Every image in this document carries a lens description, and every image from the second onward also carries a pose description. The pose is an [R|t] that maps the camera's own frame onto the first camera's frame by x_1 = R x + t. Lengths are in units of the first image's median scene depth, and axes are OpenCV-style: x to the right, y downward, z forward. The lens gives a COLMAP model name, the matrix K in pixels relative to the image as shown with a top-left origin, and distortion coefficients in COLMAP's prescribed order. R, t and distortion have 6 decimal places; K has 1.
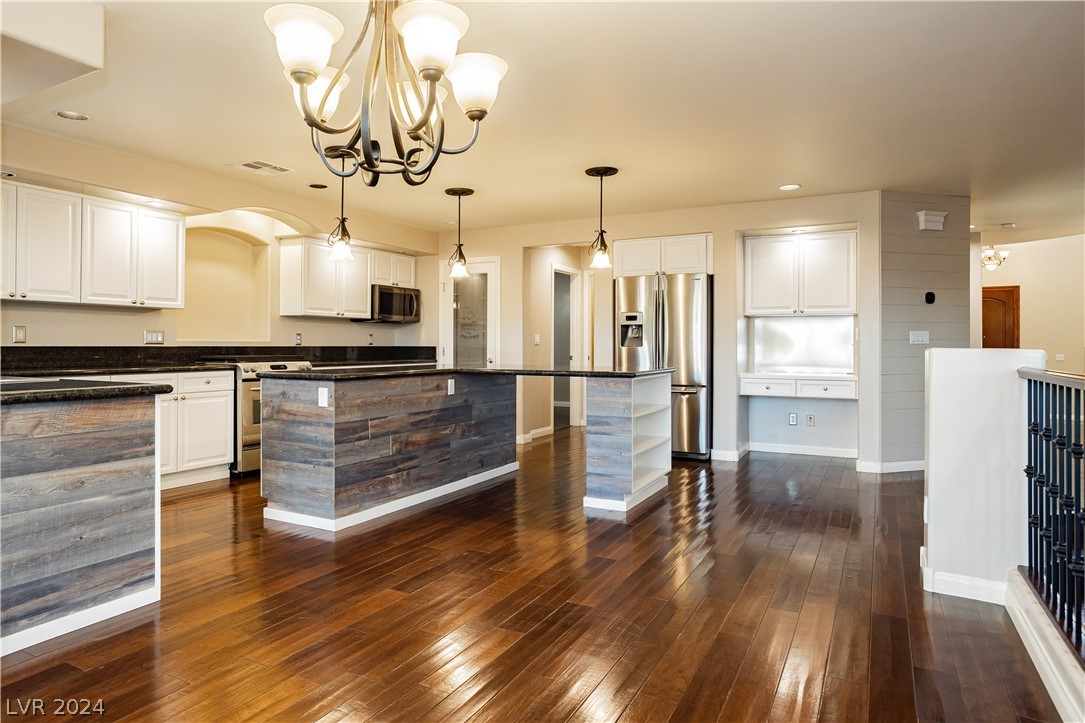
lens RADIAL K [[640.1, 0, 540.0], [0, 640.1, 349.6], [0, 0, 1]] dist [-0.007048, -0.000450]
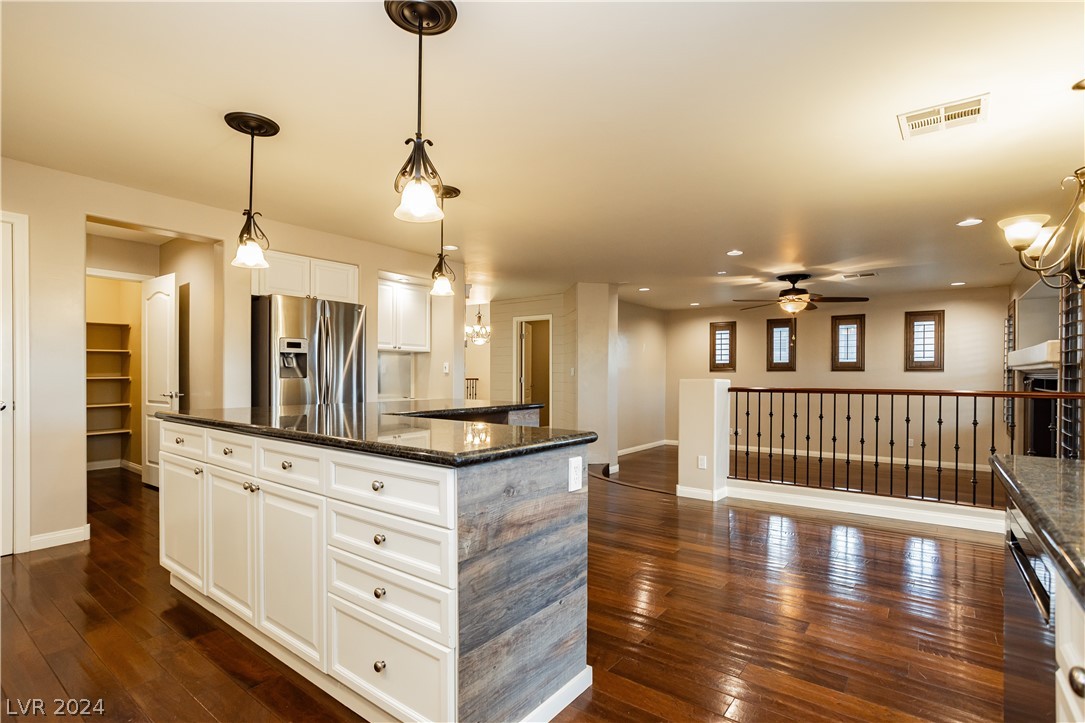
lens RADIAL K [[522.9, 0, 510.4], [0, 522.9, 383.9], [0, 0, 1]] dist [-0.005489, -0.000185]
pose [[0.184076, -0.019870, 0.982711, -0.791209], [0.001897, 0.999801, 0.019860, -0.016680], [-0.982910, -0.001792, 0.184077, 0.939857]]
